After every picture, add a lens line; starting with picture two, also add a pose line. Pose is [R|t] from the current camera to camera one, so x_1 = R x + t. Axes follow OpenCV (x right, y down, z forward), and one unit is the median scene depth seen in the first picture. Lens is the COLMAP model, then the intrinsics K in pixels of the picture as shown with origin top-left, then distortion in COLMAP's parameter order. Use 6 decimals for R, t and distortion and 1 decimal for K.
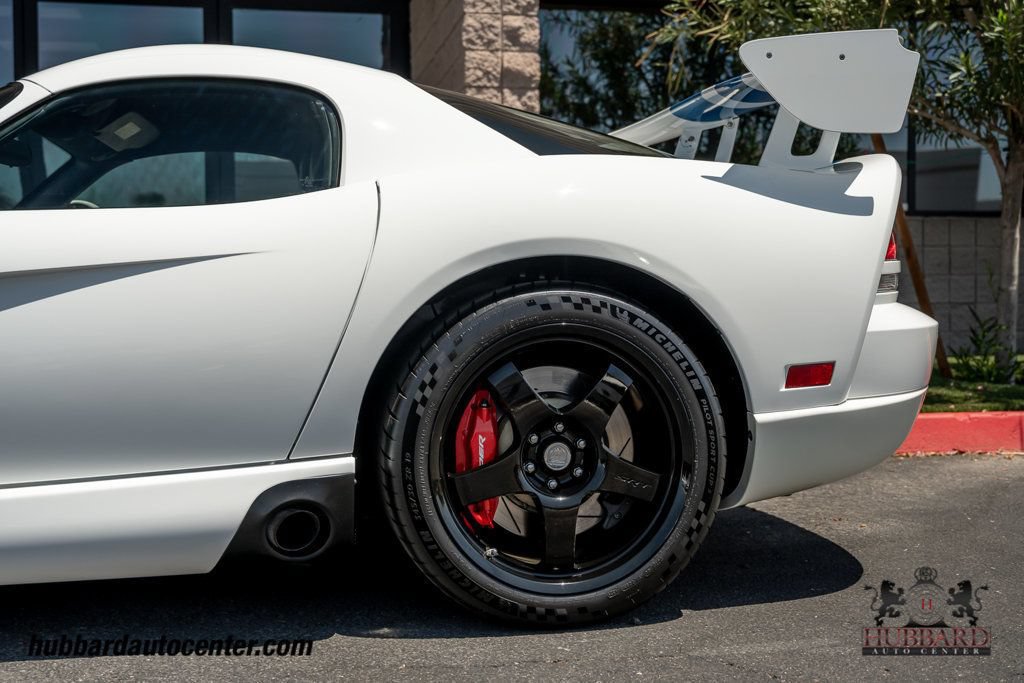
lens RADIAL K [[1303.6, 0, 512.0], [0, 1303.6, 341.5], [0, 0, 1]] dist [0.010842, 0.001126]
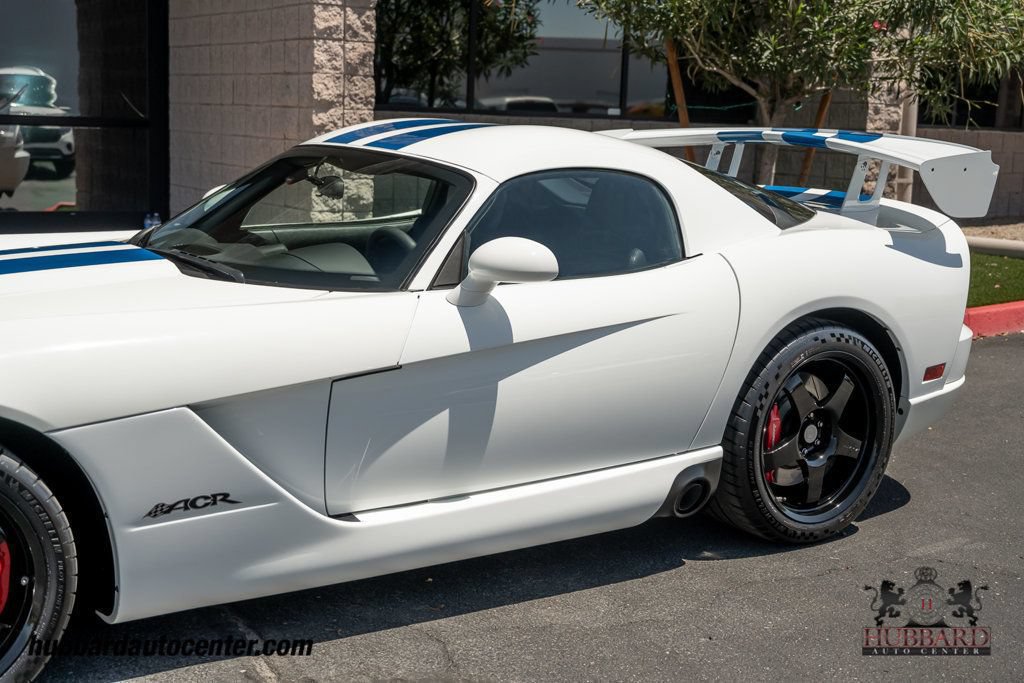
lens RADIAL K [[1346.7, 0, 512.0], [0, 1346.7, 341.5], [0, 0, 1]] dist [0.014479, -0.002935]
pose [[0.919723, -0.025013, 0.391769, -0.878123], [-0.032915, 0.989540, 0.140452, -0.222992], [-0.391185, -0.142072, 0.909280, -0.277542]]
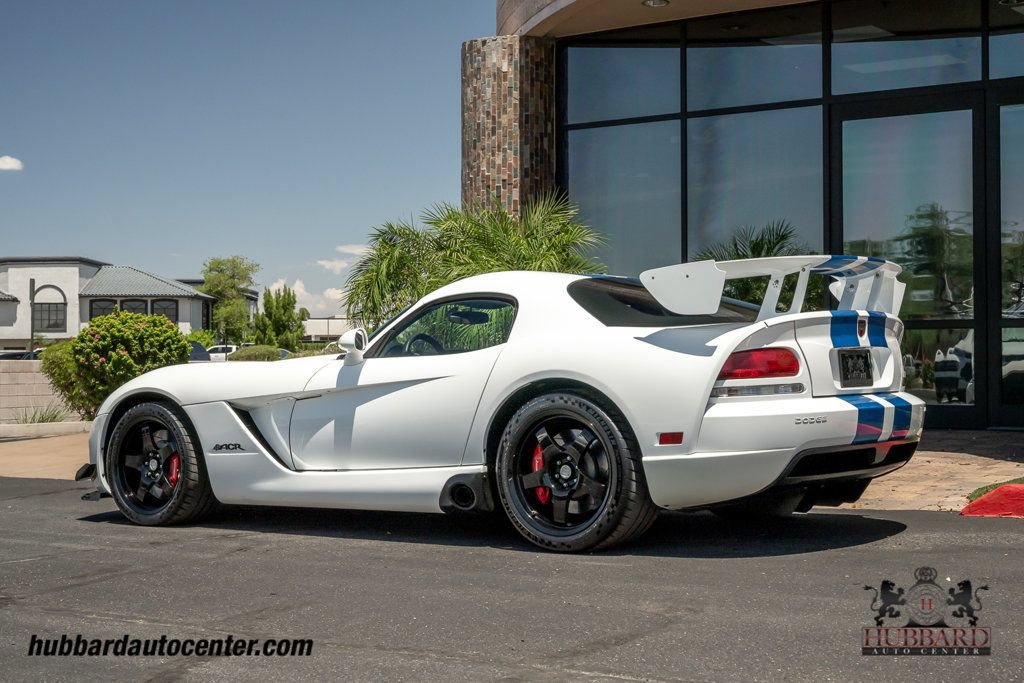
lens RADIAL K [[1705.4, 0, 501.2], [0, 1705.4, 342.4], [0, 0, 1]] dist [0.025901, 0.062765]
pose [[0.675597, -0.004239, -0.737259, 1.953782], [-0.019711, 0.999522, -0.023810, -0.052712], [0.737008, 0.030618, 0.675191, -0.931251]]
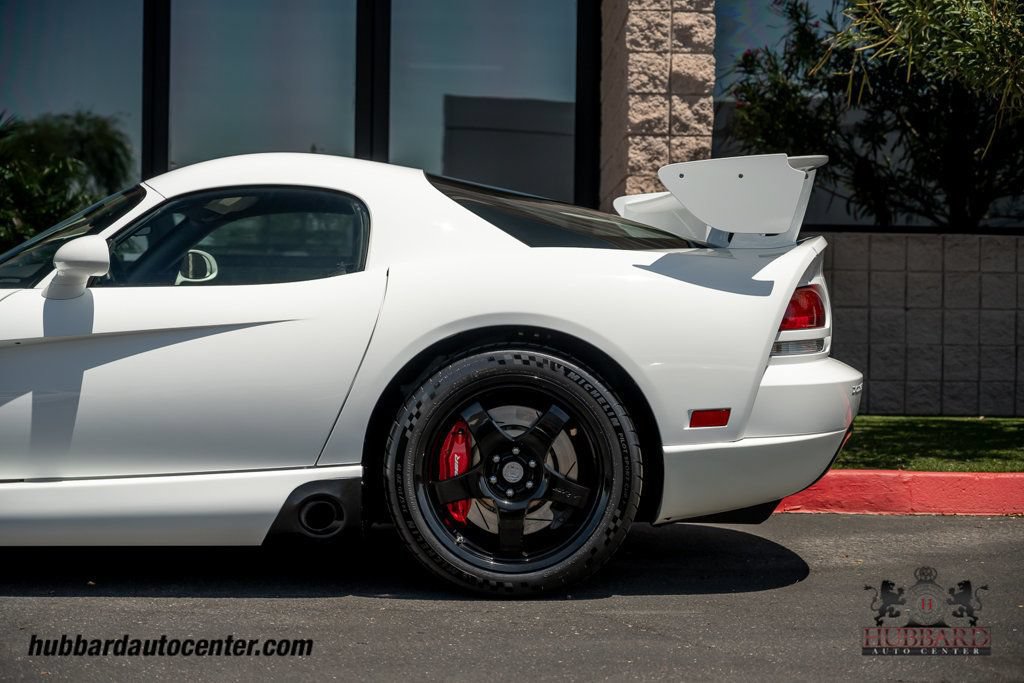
lens RADIAL K [[2120.6, 0, 512.0], [0, 2120.6, 341.5], [0, 0, 1]] dist [0.023010, 0.074344]
pose [[0.982110, 0.022080, -0.187010, 0.430180], [-0.025154, 0.999584, -0.014081, -0.016162], [0.186621, 0.018533, 0.982257, -1.133817]]
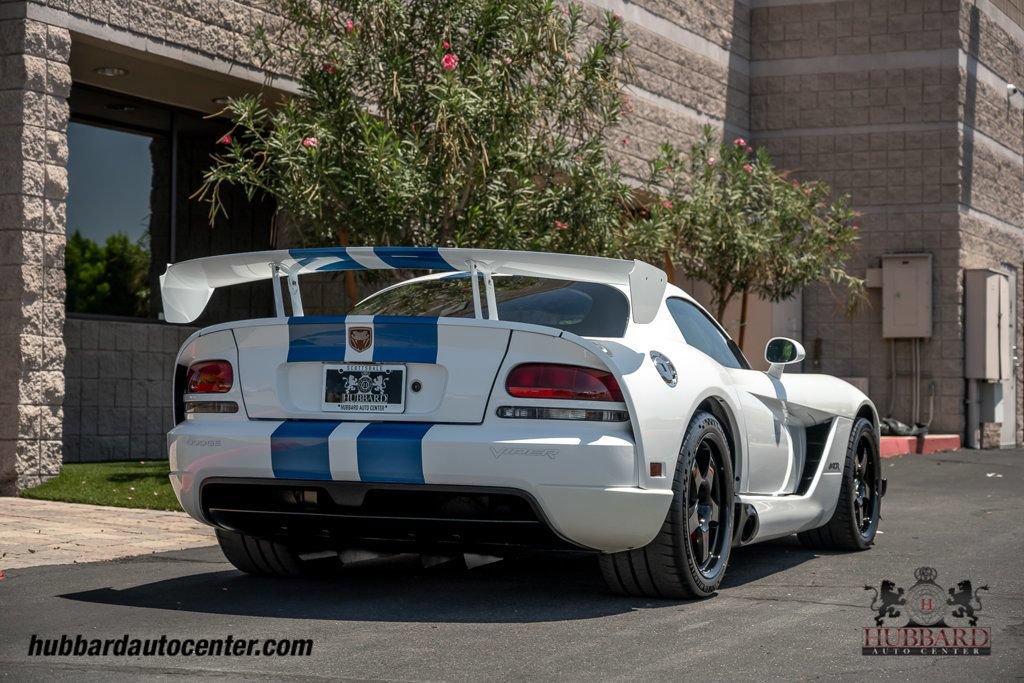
lens RADIAL K [[2120.6, 0, 512.0], [0, 2120.6, 341.5], [0, 0, 1]] dist [0.023010, 0.074344]
pose [[0.577979, 0.038002, 0.815166, -3.196085], [0.007168, 0.998640, -0.051637, 0.029789], [-0.816020, 0.035688, 0.576920, -0.772588]]
